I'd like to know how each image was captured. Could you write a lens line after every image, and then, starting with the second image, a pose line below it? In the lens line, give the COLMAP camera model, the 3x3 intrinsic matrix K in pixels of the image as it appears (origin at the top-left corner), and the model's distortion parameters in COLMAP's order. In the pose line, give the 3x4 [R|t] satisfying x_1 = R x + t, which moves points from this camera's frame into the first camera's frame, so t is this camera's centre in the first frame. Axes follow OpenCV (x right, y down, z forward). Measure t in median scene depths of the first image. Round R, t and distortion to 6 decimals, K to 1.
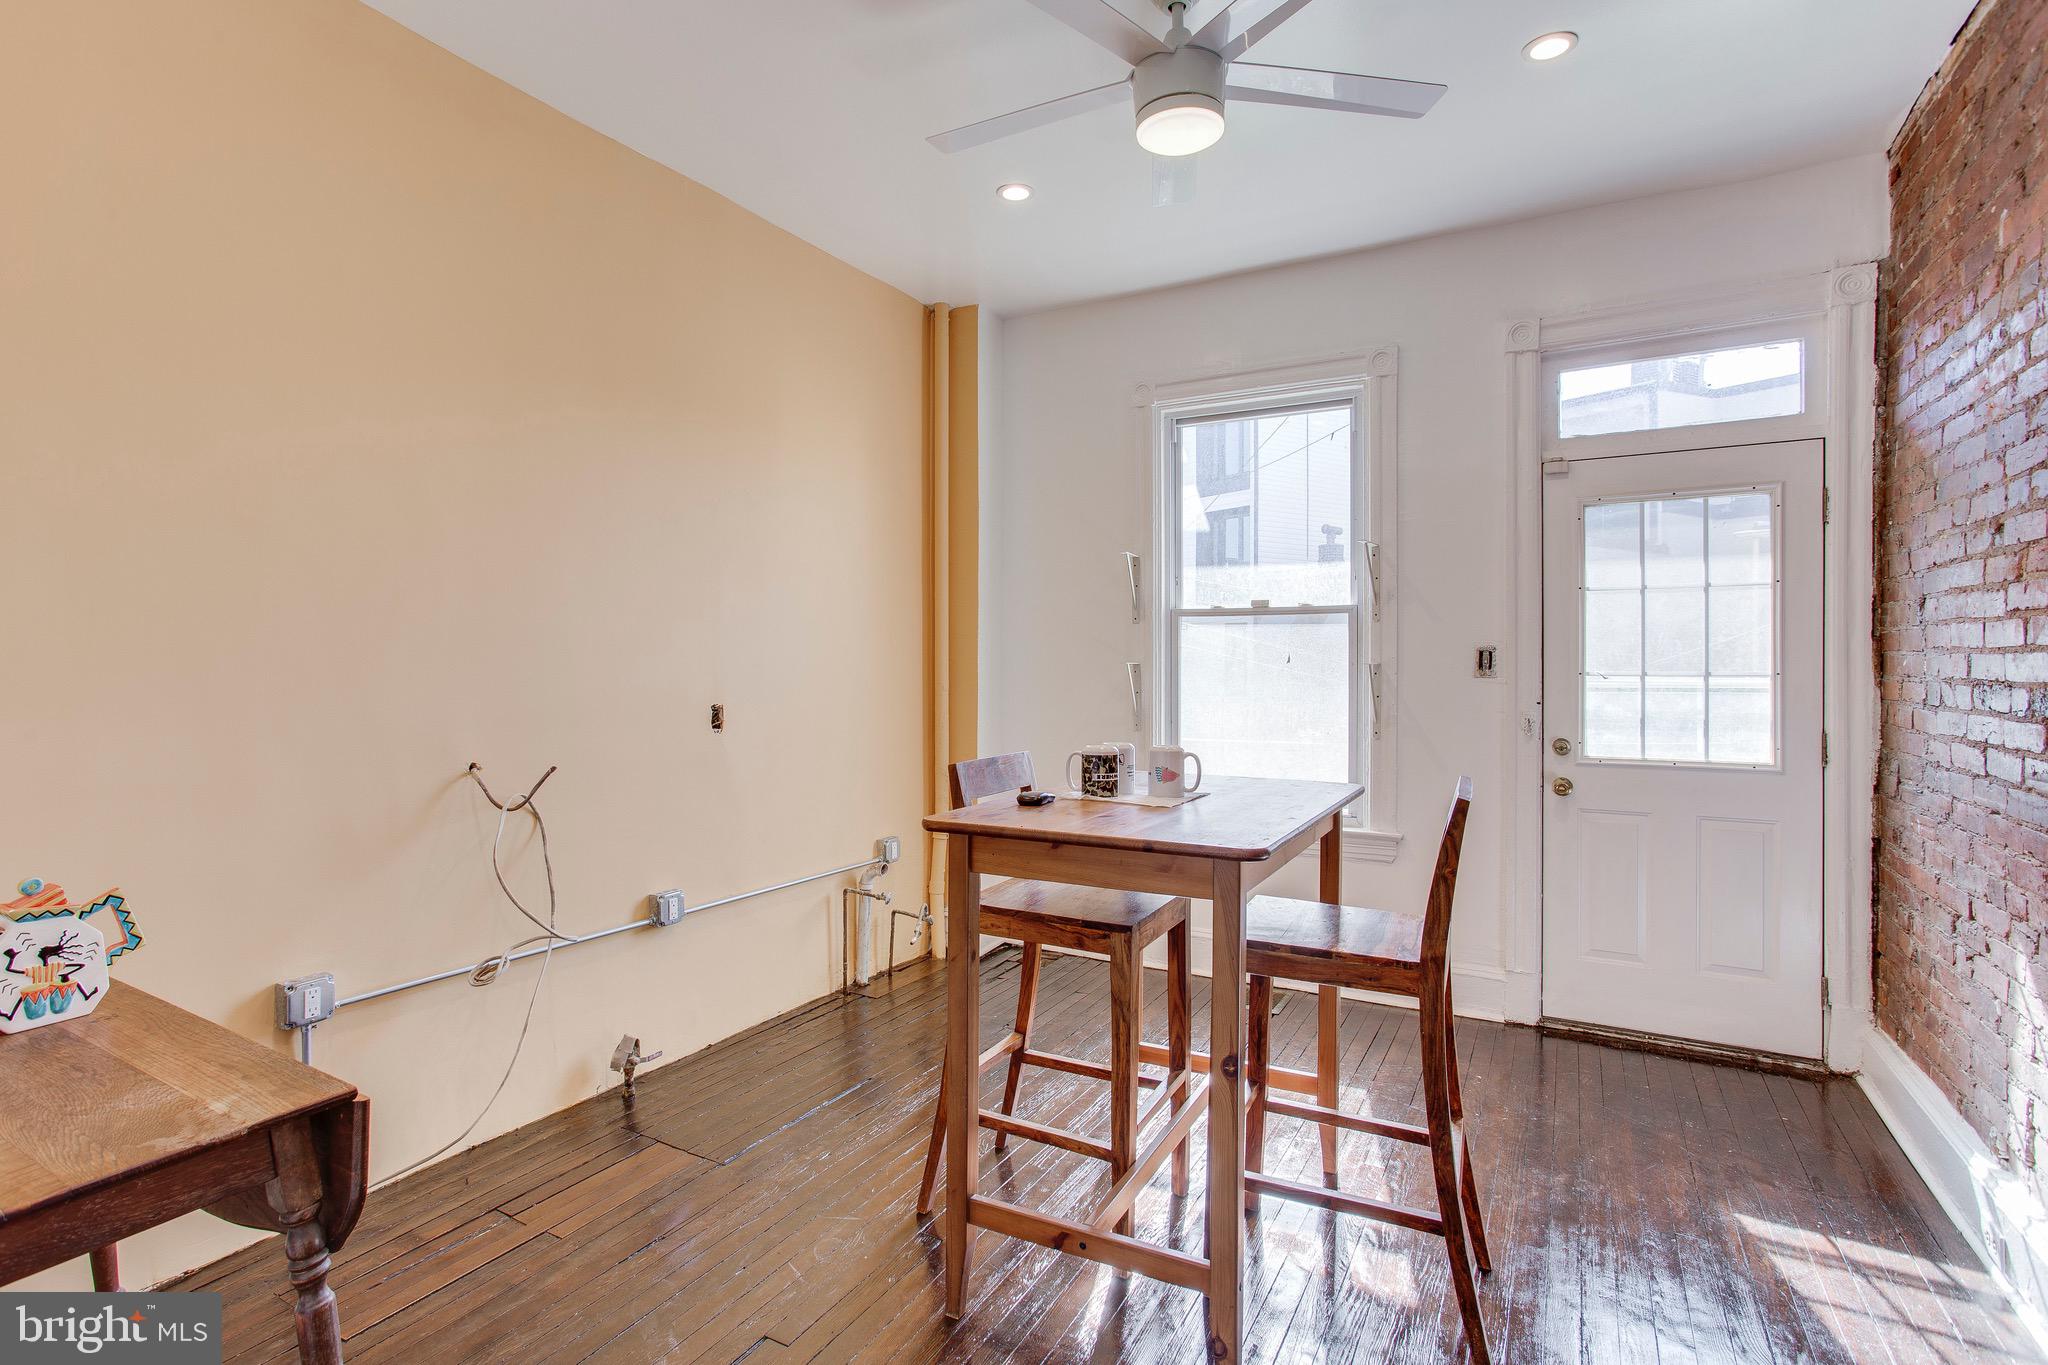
lens RADIAL K [[1005.6, 0, 1025.3], [0, 1005.6, 671.6], [0, 0, 1]] dist [-0.040899, 0.028262]
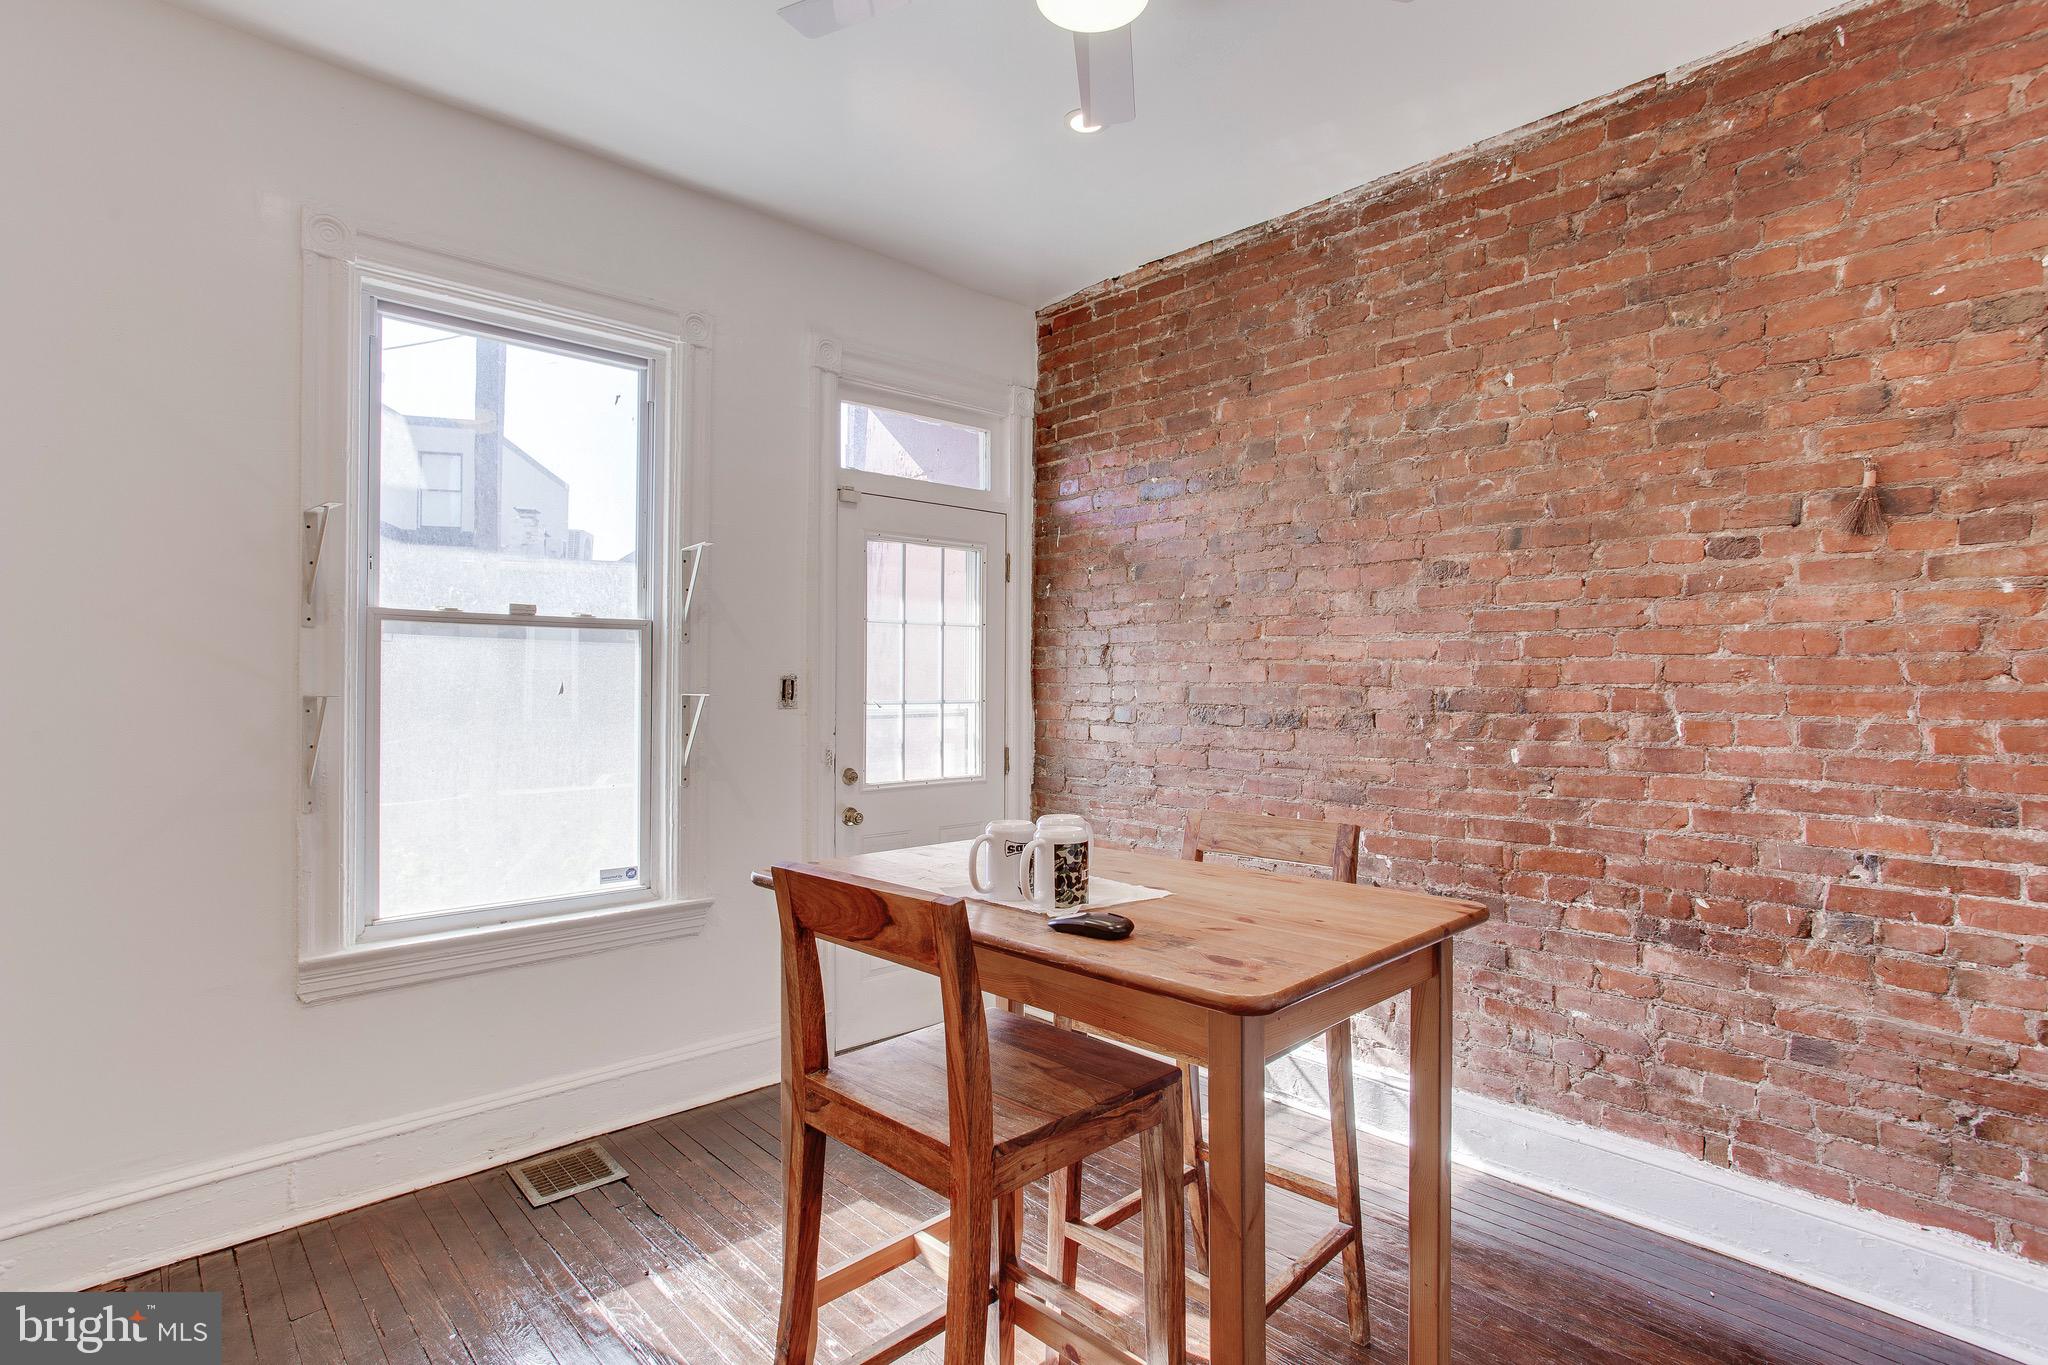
lens RADIAL K [[993.7, 0, 1024.0], [0, 993.7, 682.5], [0, 0, 1]] dist [-0.039279, 0.025409]
pose [[0.310625, 0.003297, 0.950527, -0.363336], [0.010196, 0.999925, -0.006801, -0.010392], [-0.950478, 0.011804, 0.310568, 0.537483]]
